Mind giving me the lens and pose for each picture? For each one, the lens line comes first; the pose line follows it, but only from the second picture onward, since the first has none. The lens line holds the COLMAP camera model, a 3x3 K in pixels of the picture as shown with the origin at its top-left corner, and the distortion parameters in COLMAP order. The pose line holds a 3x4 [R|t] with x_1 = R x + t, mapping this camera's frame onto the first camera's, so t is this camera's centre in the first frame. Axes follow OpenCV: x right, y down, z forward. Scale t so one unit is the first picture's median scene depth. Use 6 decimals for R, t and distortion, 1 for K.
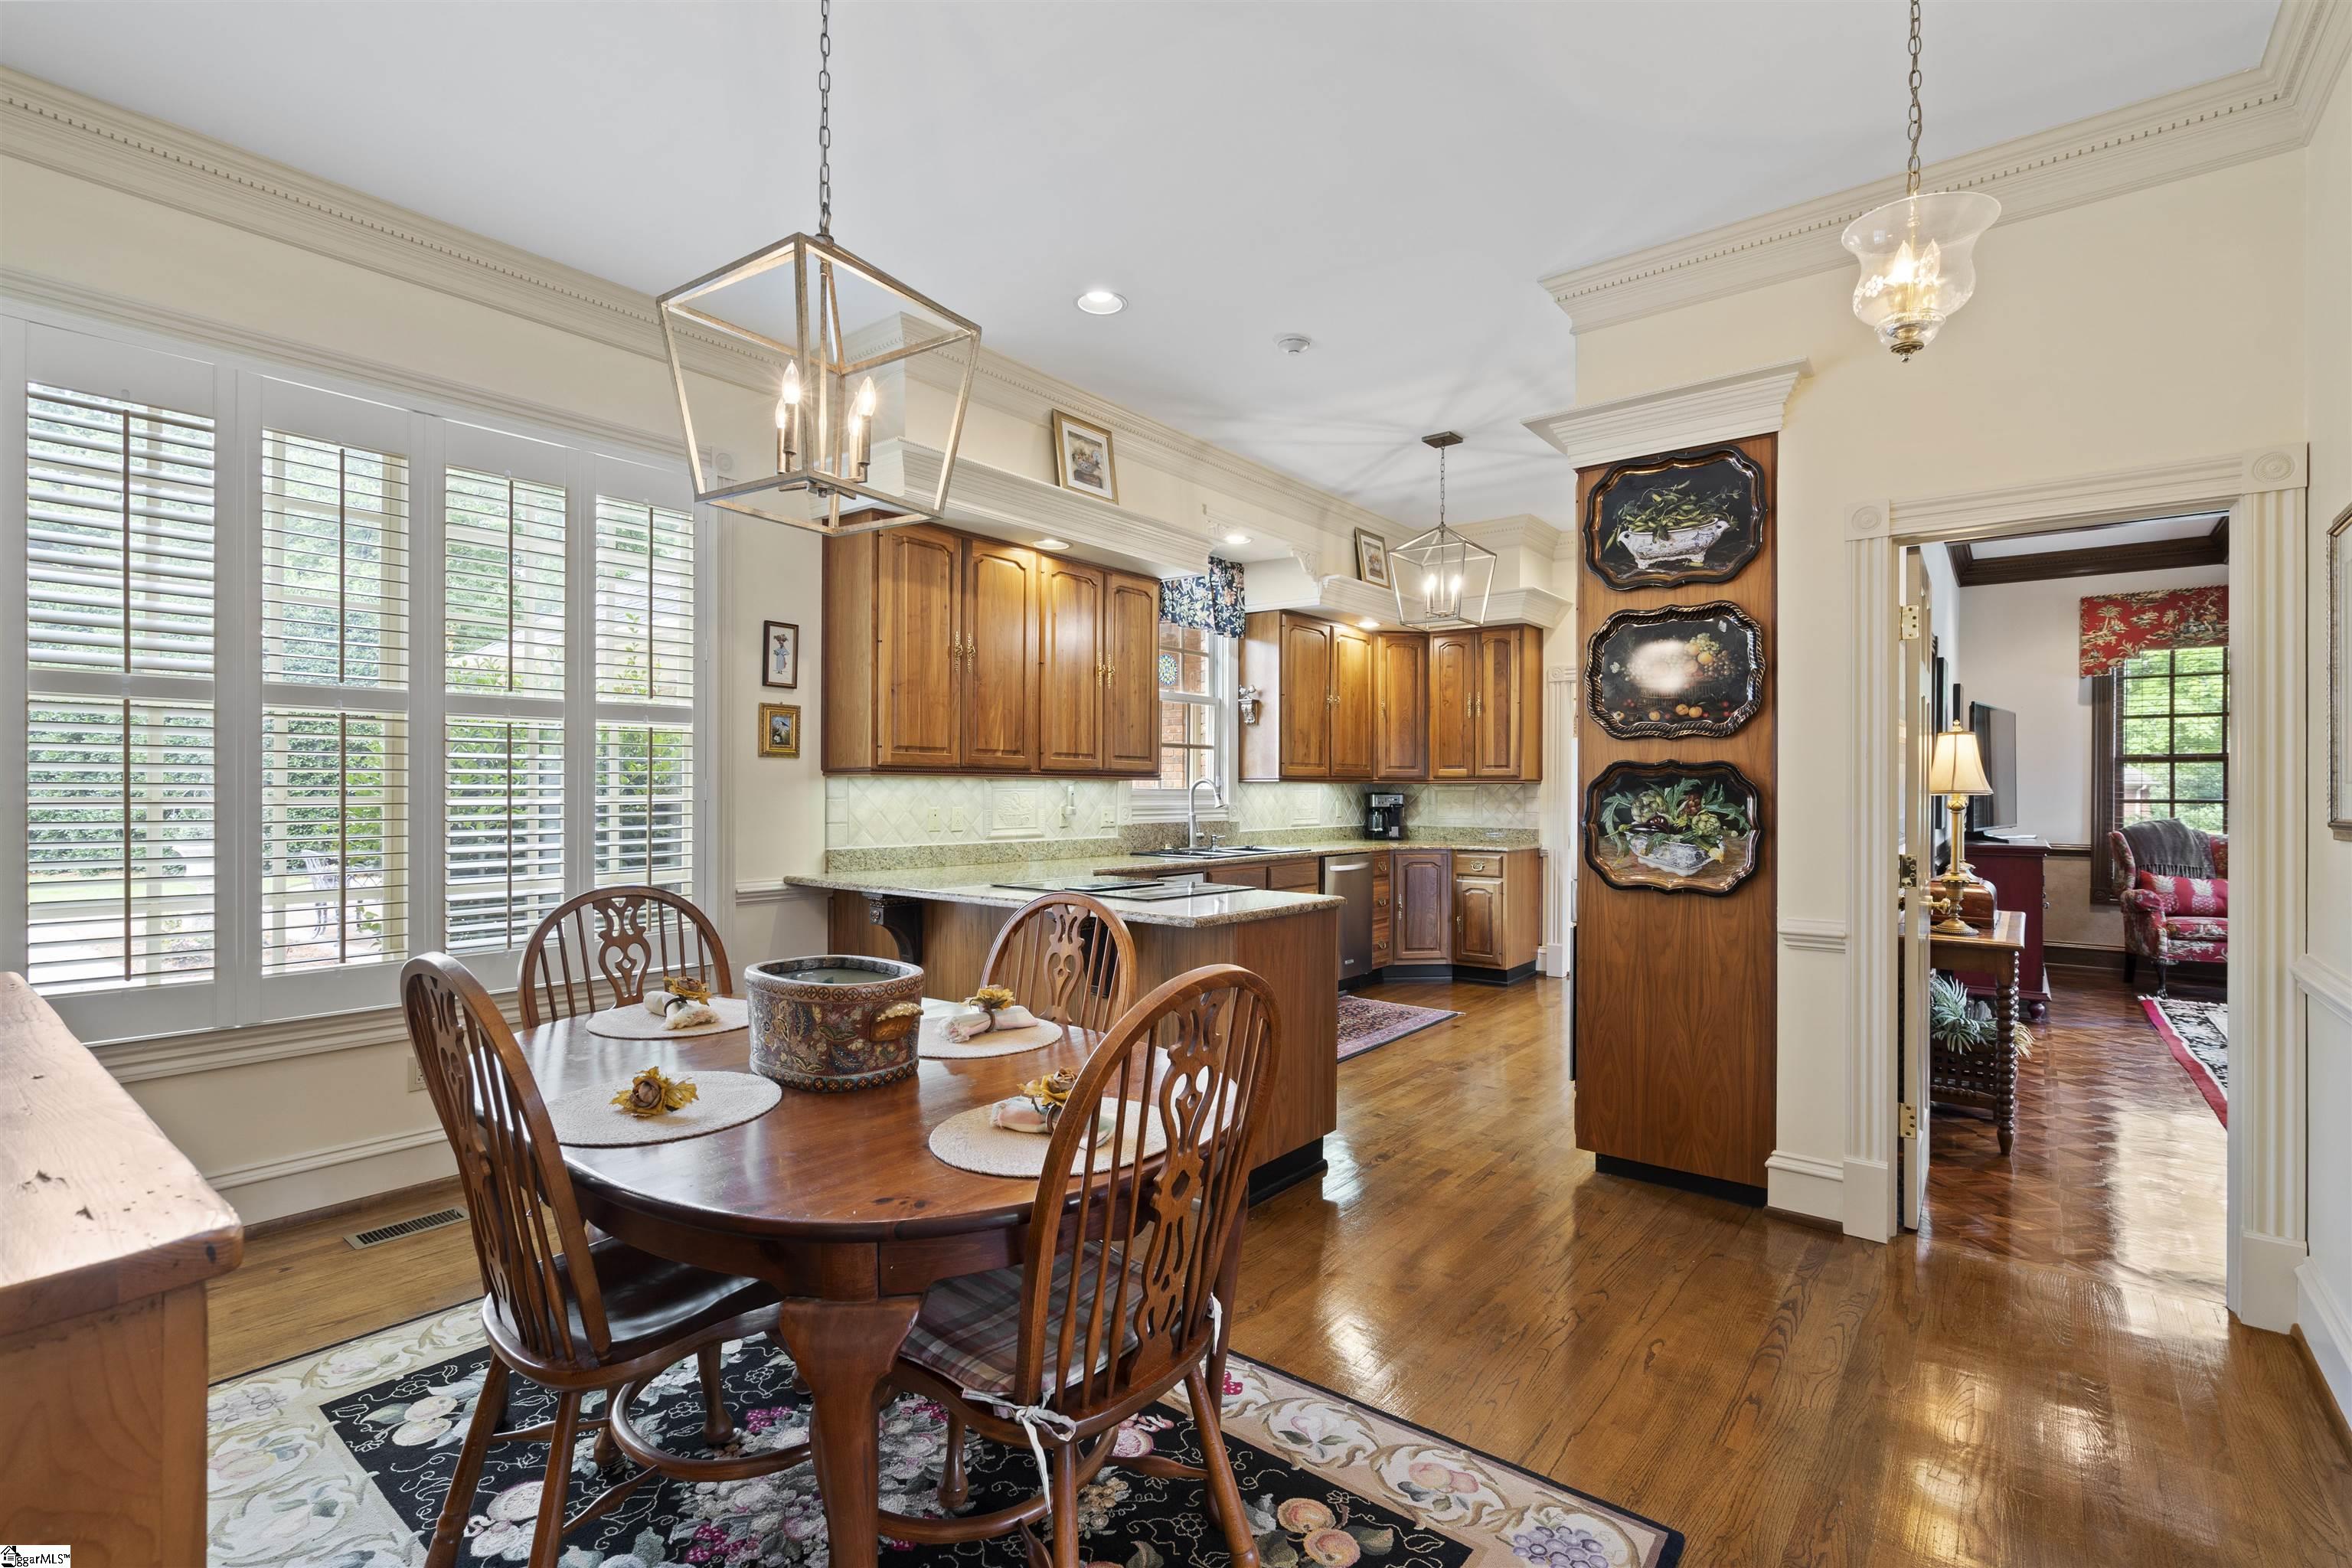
lens RADIAL K [[1062.7, 0, 1176.0], [0, 1062.7, 784.0], [0, 0, 1]] dist [-0.001524, -0.000325]
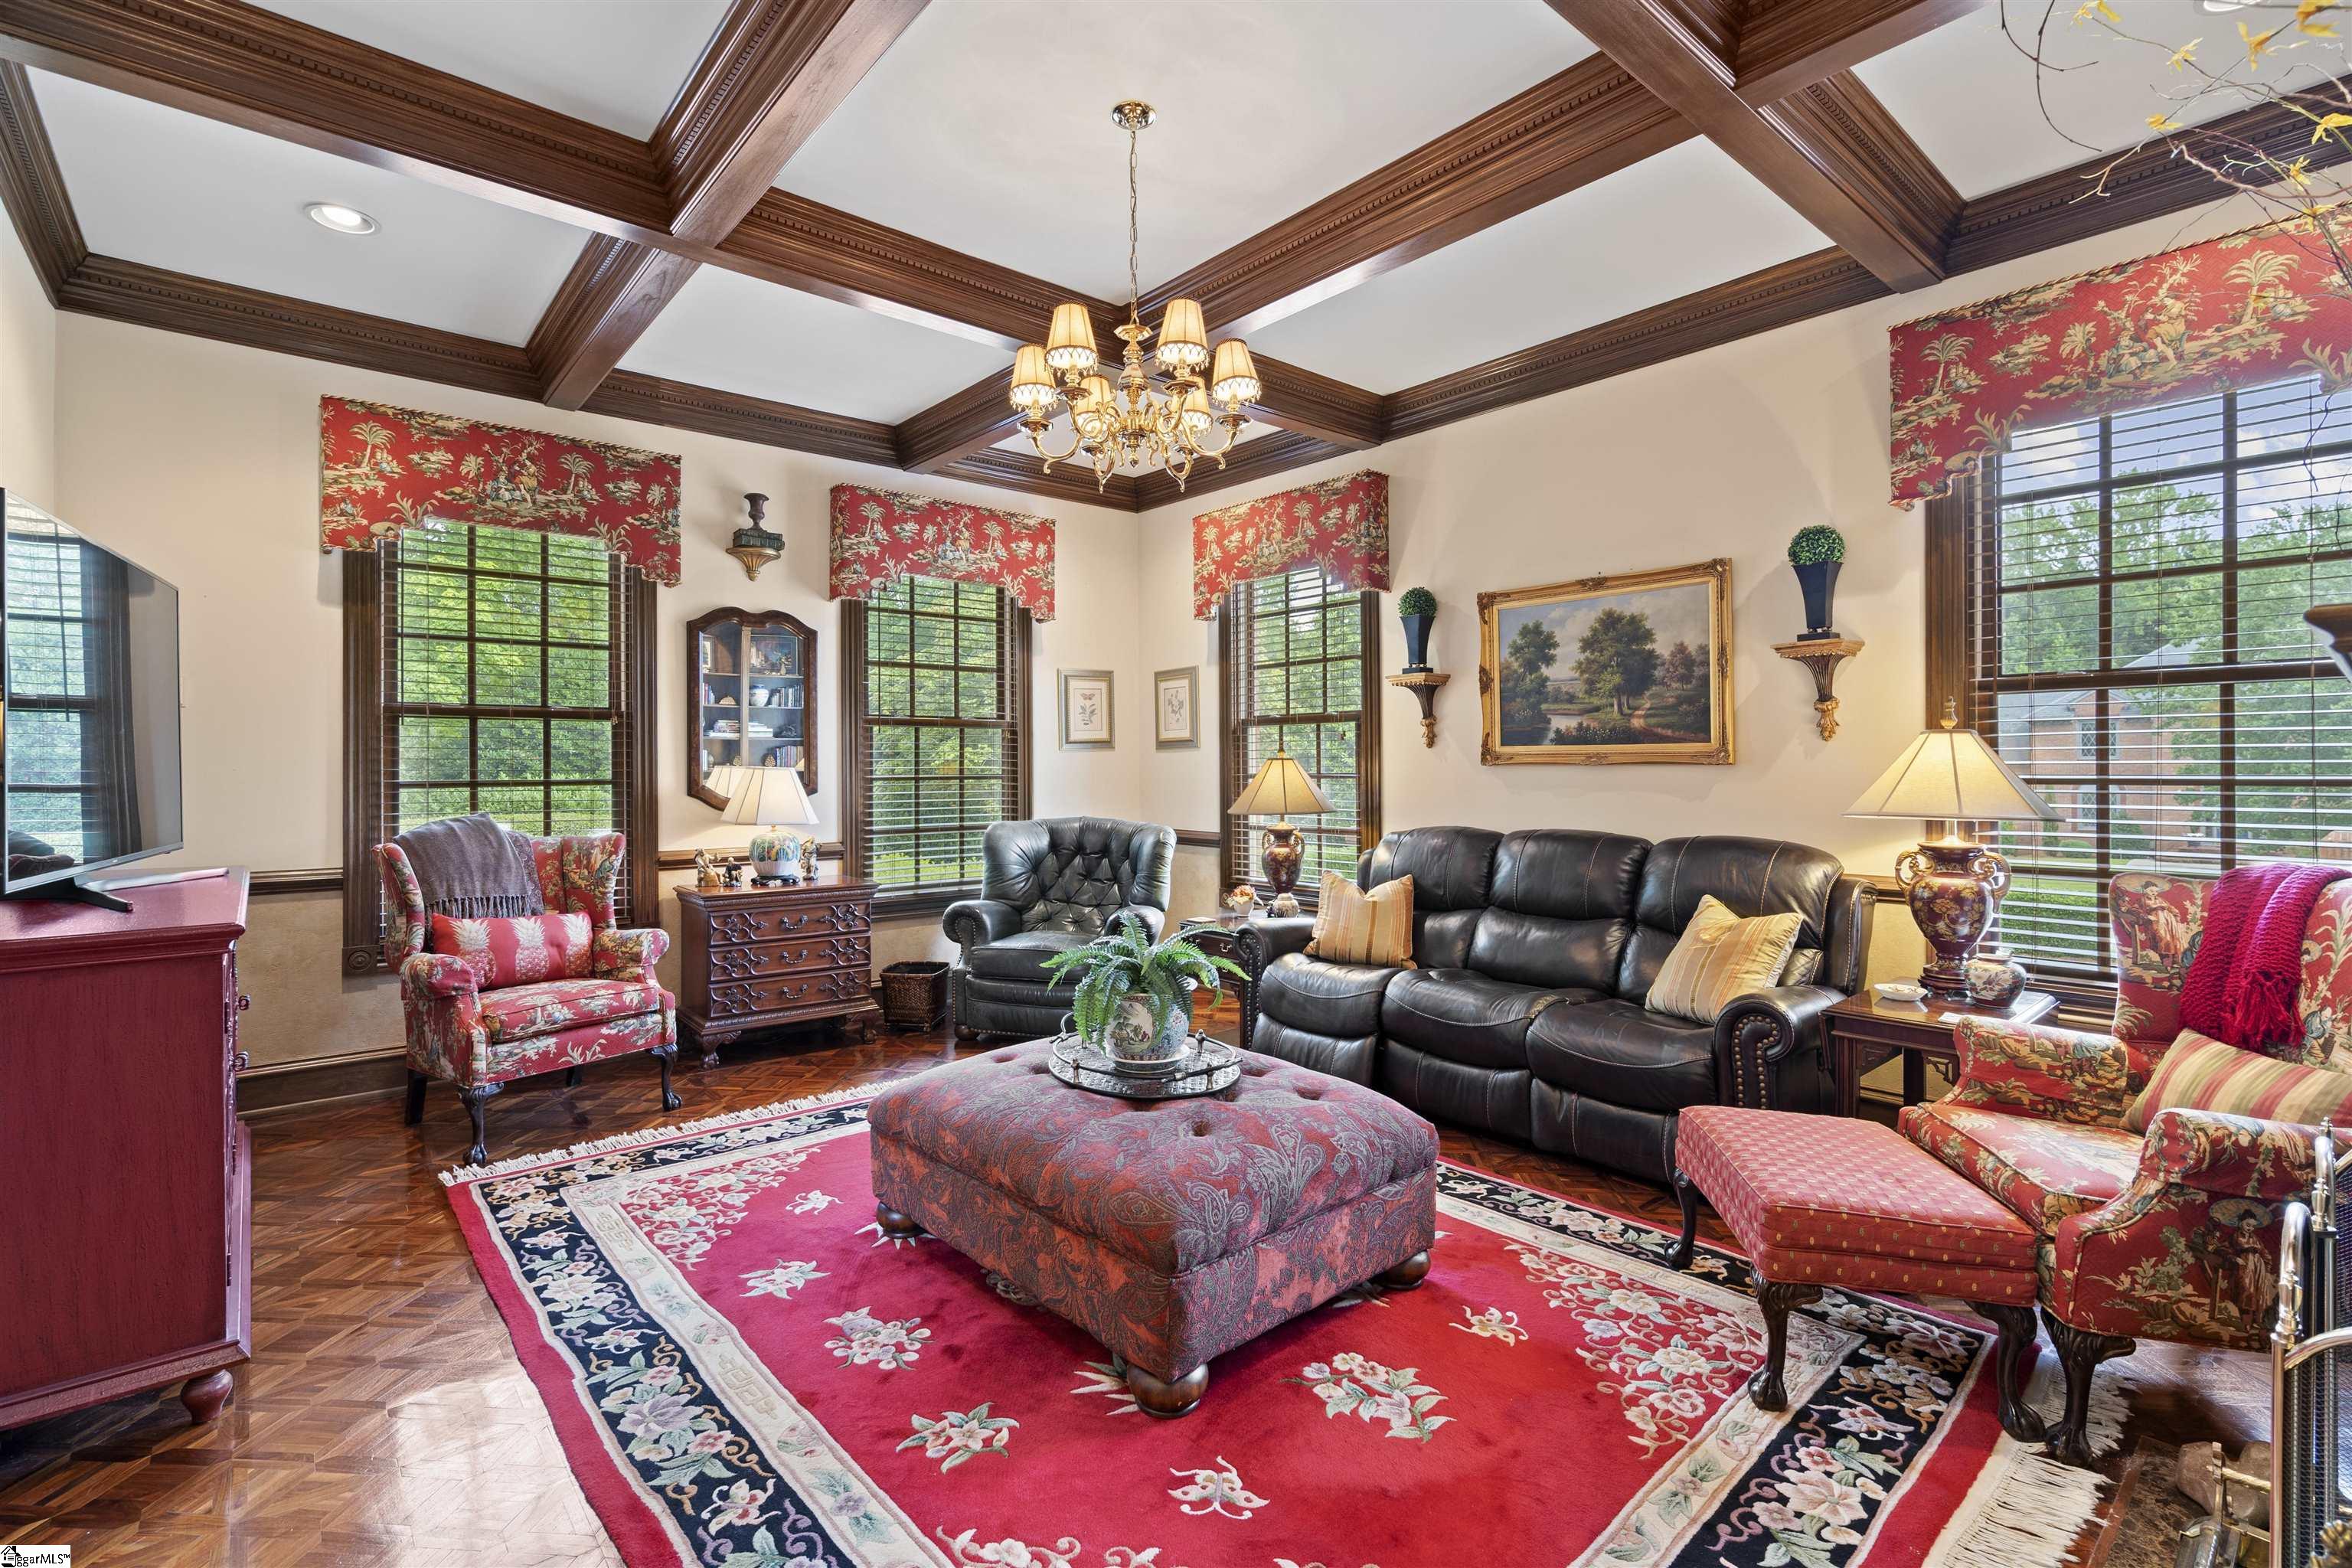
lens RADIAL K [[1077.0, 0, 1176.0], [0, 1077.0, 784.0], [0, 0, 1]] dist [-0.001310, -0.000223]
pose [[0.197257, -0.014368, 0.980247, 0.418177], [-0.001750, 0.999886, 0.015008, 0.006291], [-0.980350, -0.004676, 0.197209, 0.487252]]
